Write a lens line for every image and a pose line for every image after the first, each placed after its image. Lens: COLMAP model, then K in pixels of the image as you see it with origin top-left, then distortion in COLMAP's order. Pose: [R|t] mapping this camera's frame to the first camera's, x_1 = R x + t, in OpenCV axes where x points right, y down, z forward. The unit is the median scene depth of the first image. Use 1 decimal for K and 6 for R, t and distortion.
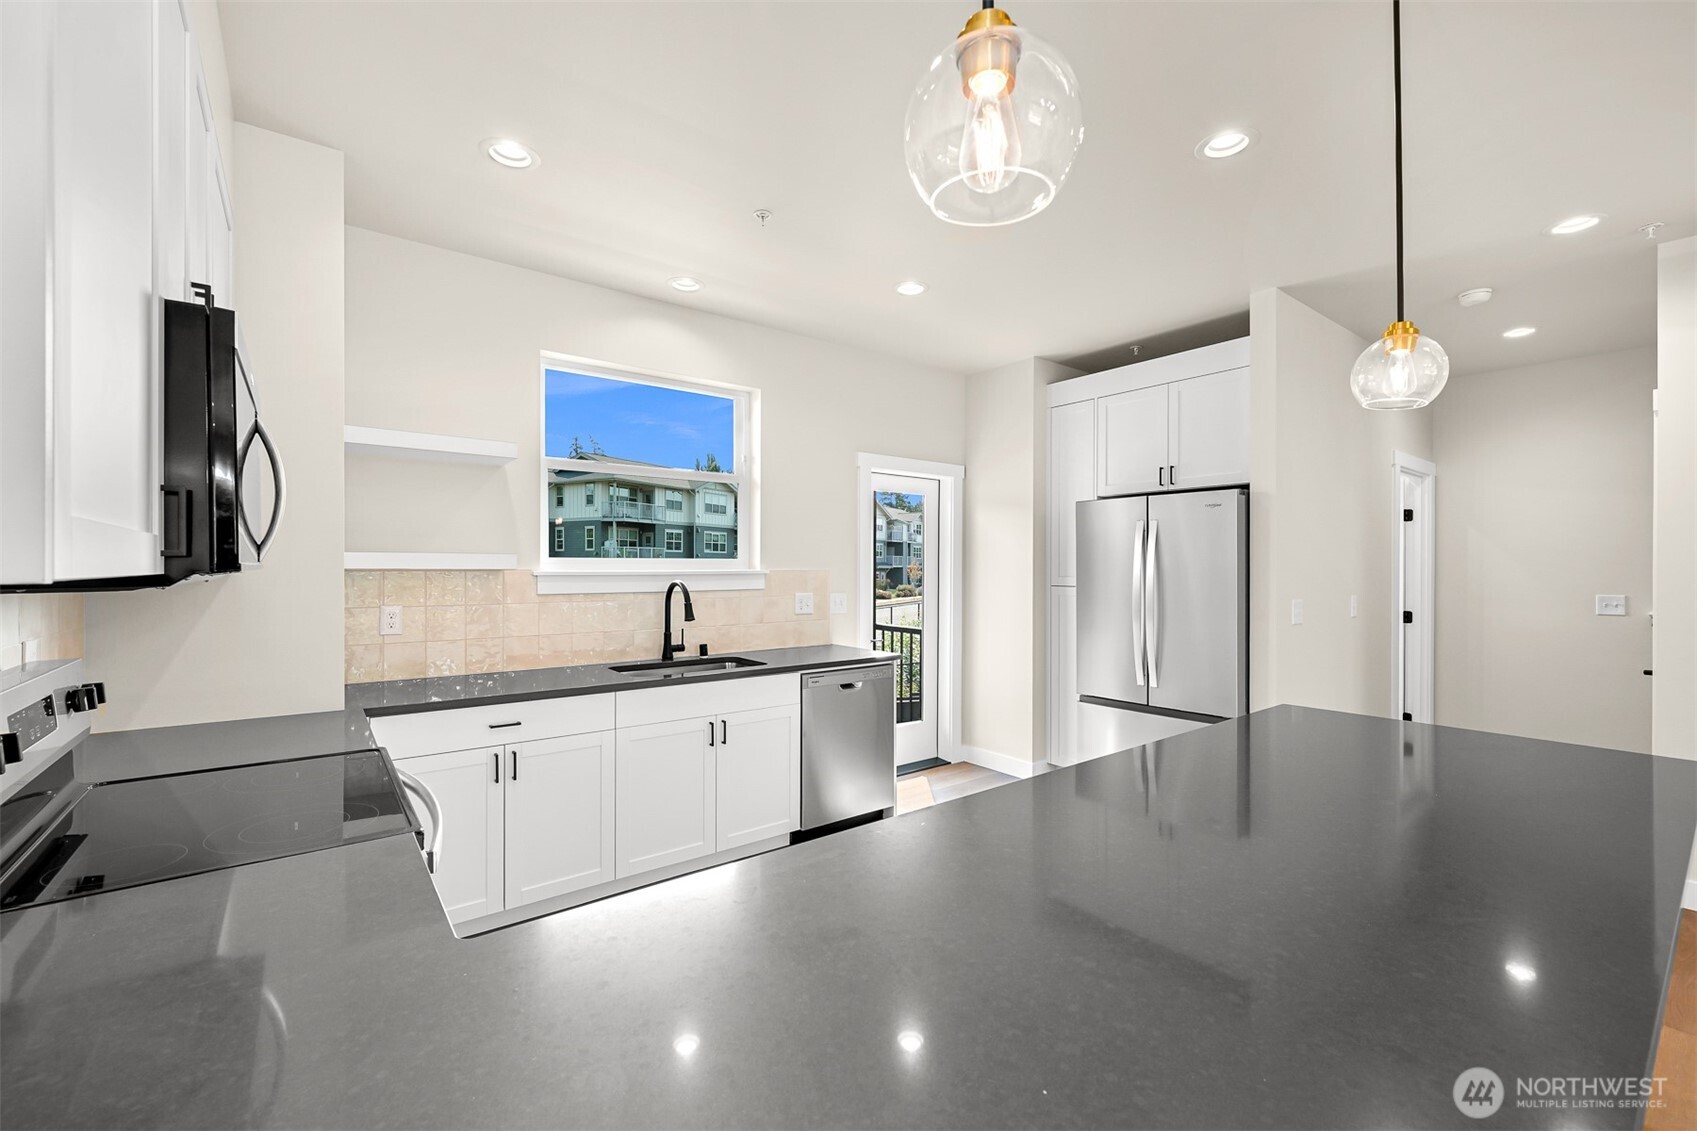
lens RADIAL K [[689.8, 0, 843.9], [0, 689.8, 569.7], [0, 0, 1]] dist [-0.000796, -0.000073]
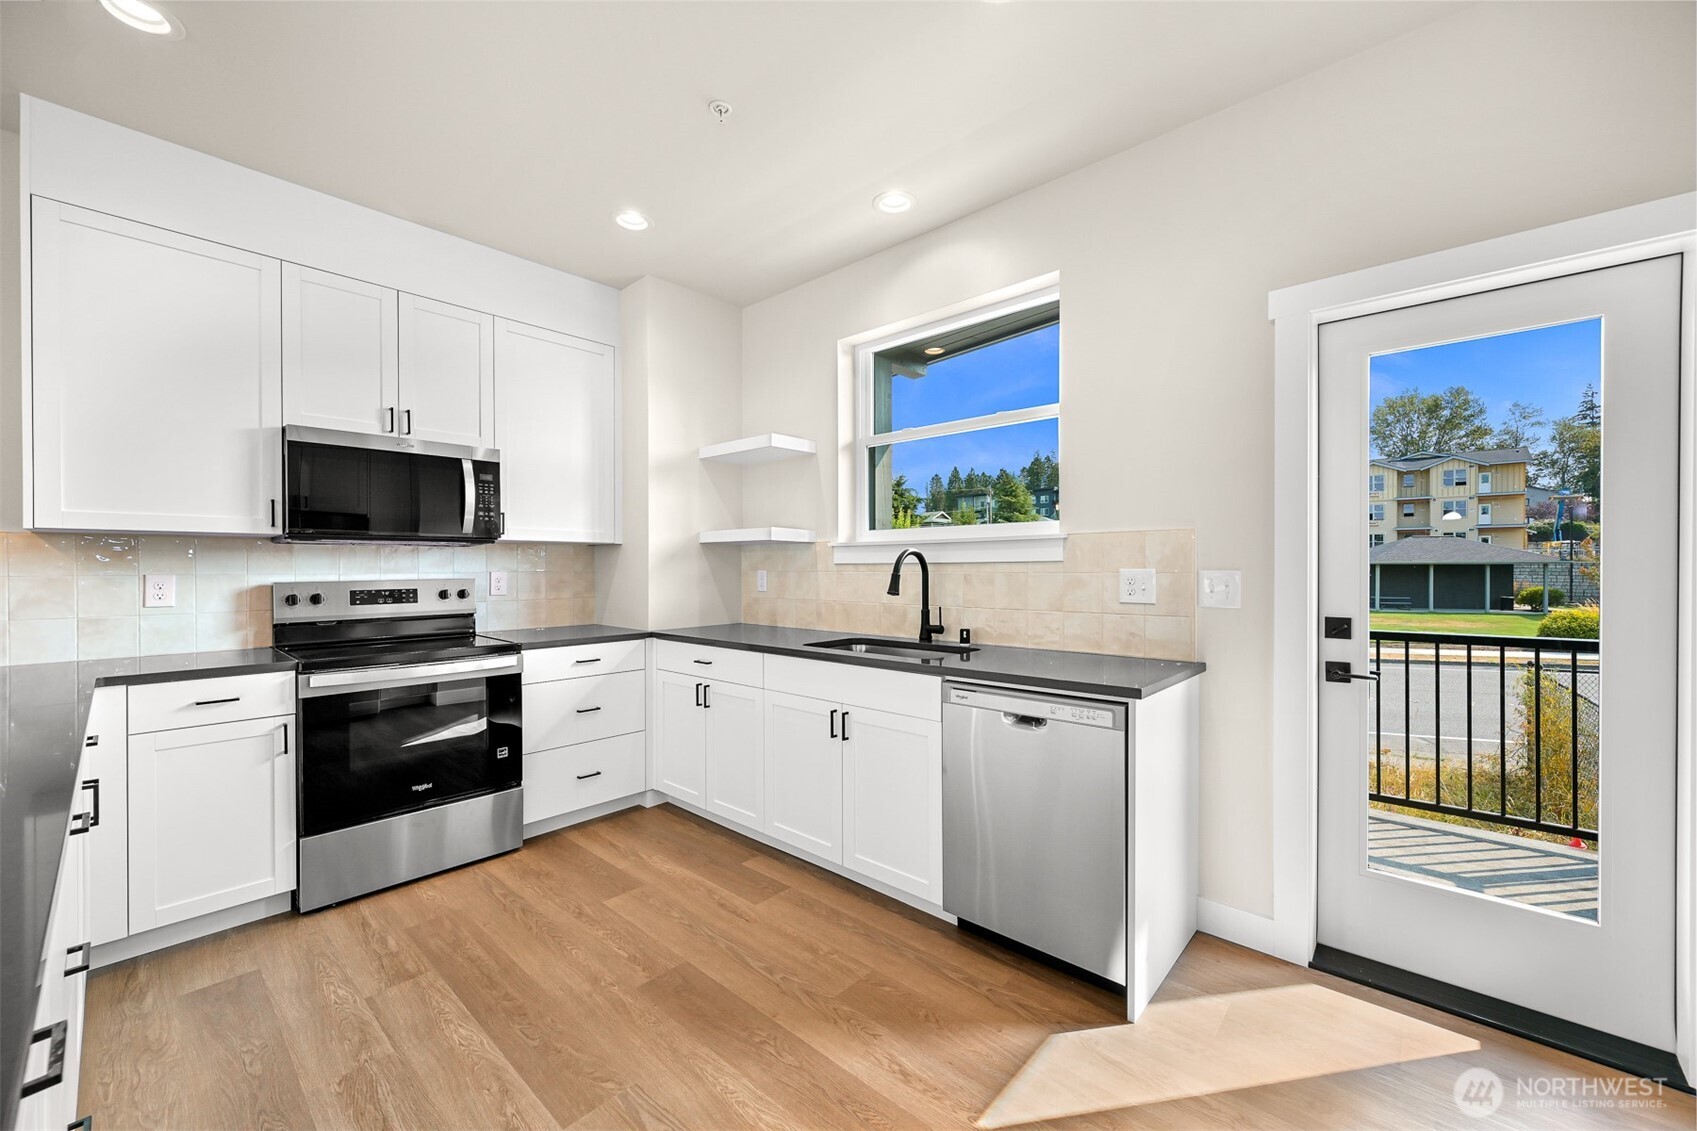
lens RADIAL K [[666.8, 0, 846.6], [0, 666.8, 561.7], [0, 0, 1]] dist [-0.000850, -0.000040]
pose [[0.176623, -0.006837, -0.984255, 0.551141], [0.004107, 0.999972, -0.006209, 0.035275], [0.984270, -0.002945, 0.176646, 0.754799]]
